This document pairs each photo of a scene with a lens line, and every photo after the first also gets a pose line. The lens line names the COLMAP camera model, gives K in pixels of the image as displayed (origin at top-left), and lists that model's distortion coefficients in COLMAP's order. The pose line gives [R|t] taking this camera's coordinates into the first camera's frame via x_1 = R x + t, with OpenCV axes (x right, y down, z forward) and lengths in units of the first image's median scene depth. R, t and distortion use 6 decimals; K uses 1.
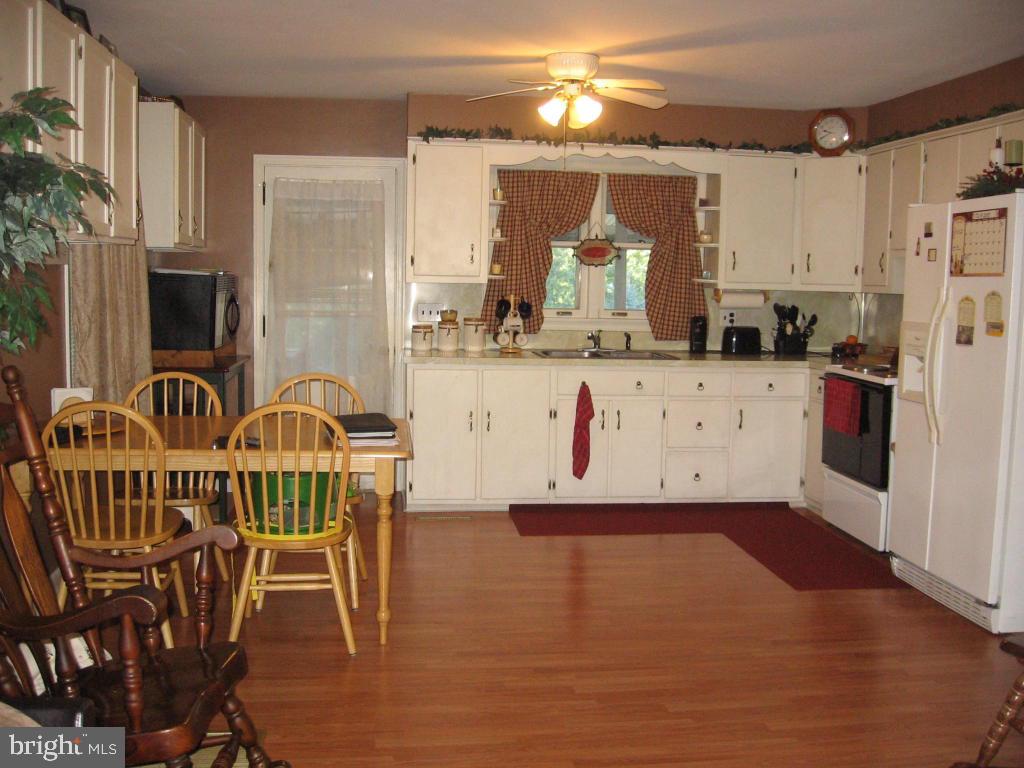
lens RADIAL K [[1069.0, 0, 513.2], [0, 1069.0, 387.5], [0, 0, 1]] dist [-0.122988, 0.032347]
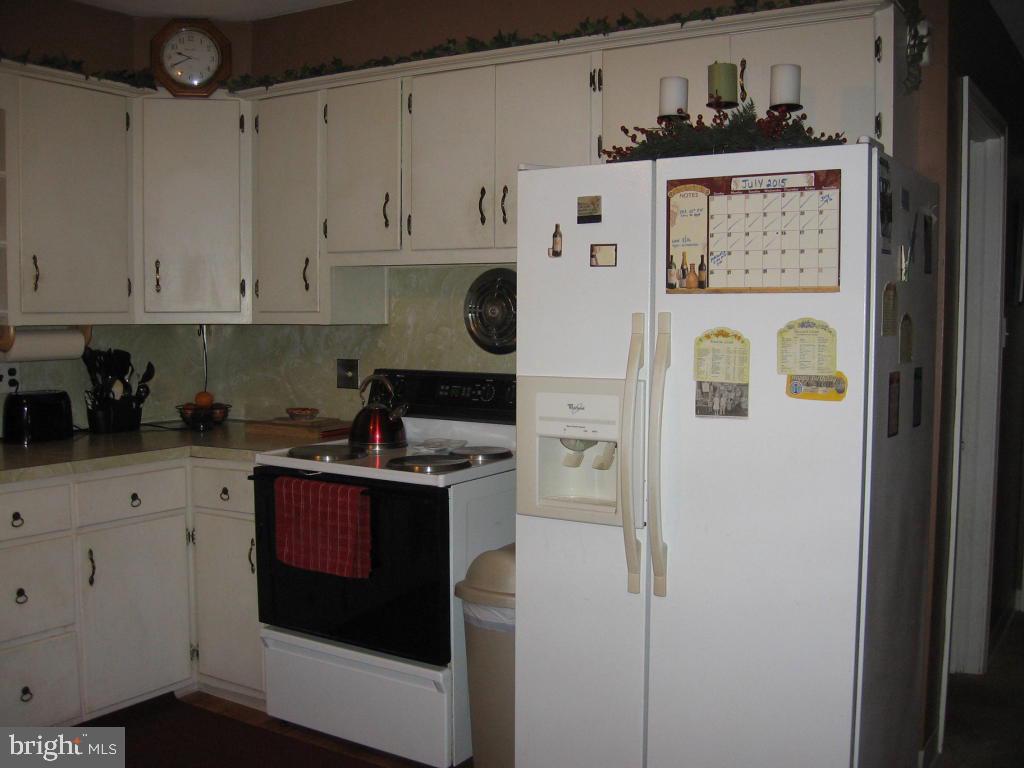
lens RADIAL K [[1069.0, 0, 513.2], [0, 1069.0, 387.5], [0, 0, 1]] dist [-0.122988, 0.032347]
pose [[0.637527, -0.071367, 0.767115, -0.047959], [0.087286, 0.995980, 0.020117, -0.051671], [-0.765467, 0.054133, 0.641194, 0.483291]]
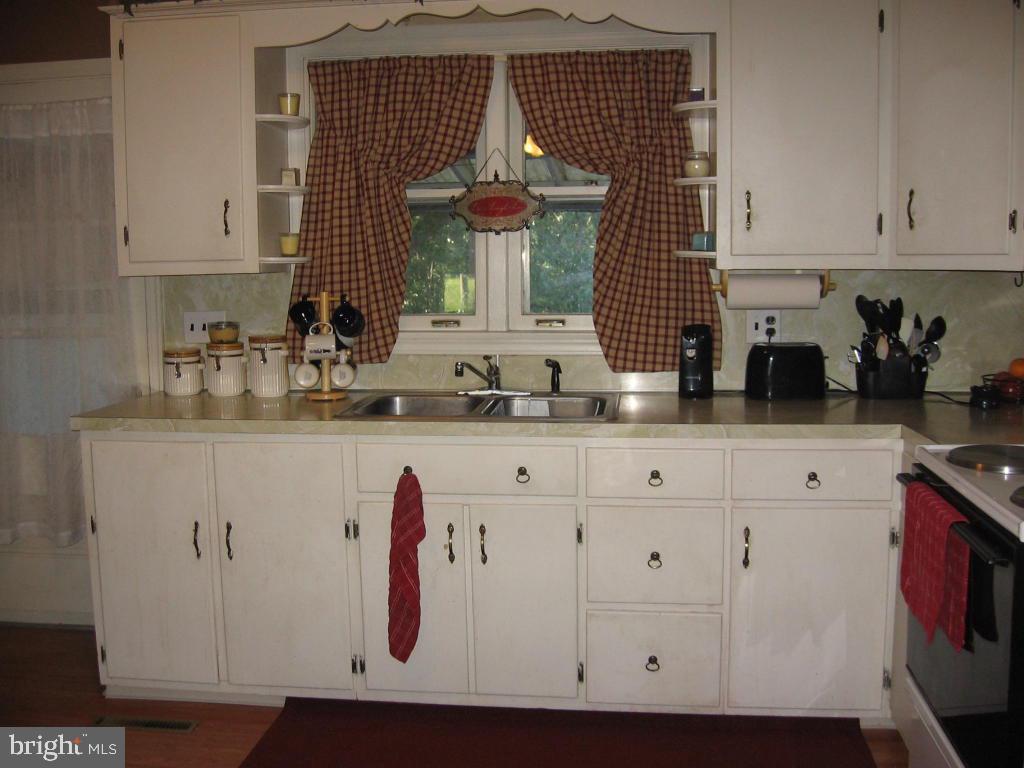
lens RADIAL K [[1069.0, 0, 513.2], [0, 1069.0, 387.5], [0, 0, 1]] dist [-0.122988, 0.032347]
pose [[0.970560, 0.000130, -0.240860, 0.222583], [0.004267, 0.999834, 0.017731, -0.048728], [0.240823, -0.018237, 0.970398, 0.511060]]
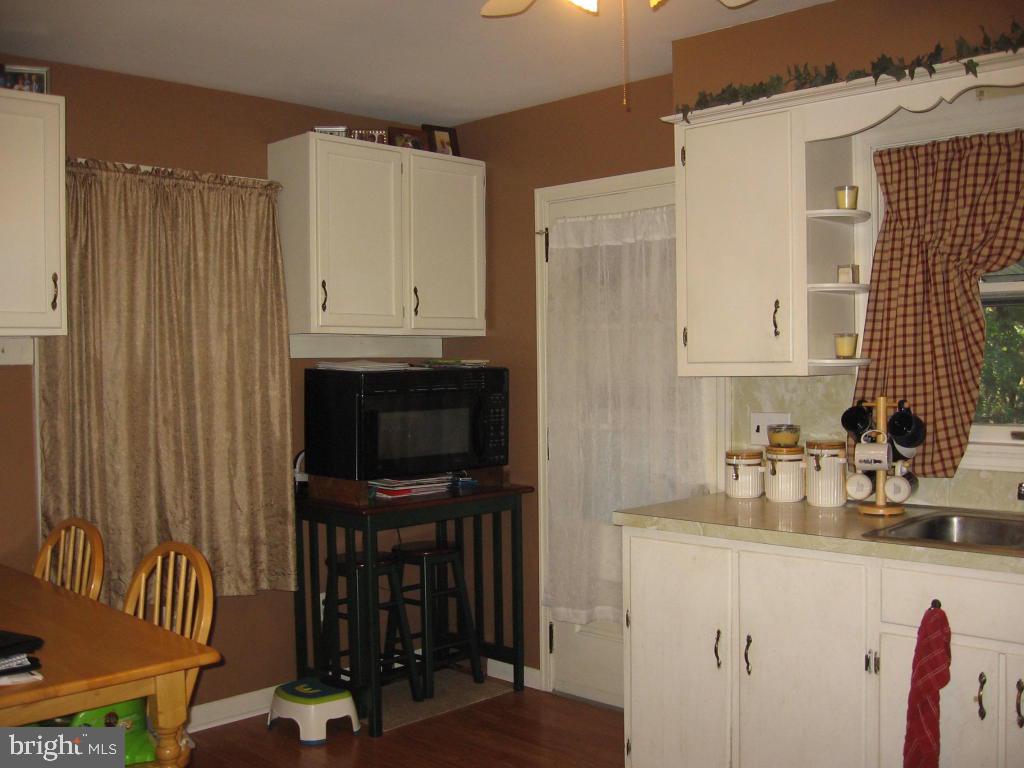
lens RADIAL K [[1069.0, 0, 513.2], [0, 1069.0, 387.5], [0, 0, 1]] dist [-0.122988, 0.032347]
pose [[0.615995, -0.006927, -0.787719, 0.280980], [-0.053802, 0.997256, -0.050842, -0.058195], [0.785910, 0.073700, 0.613933, 0.575637]]
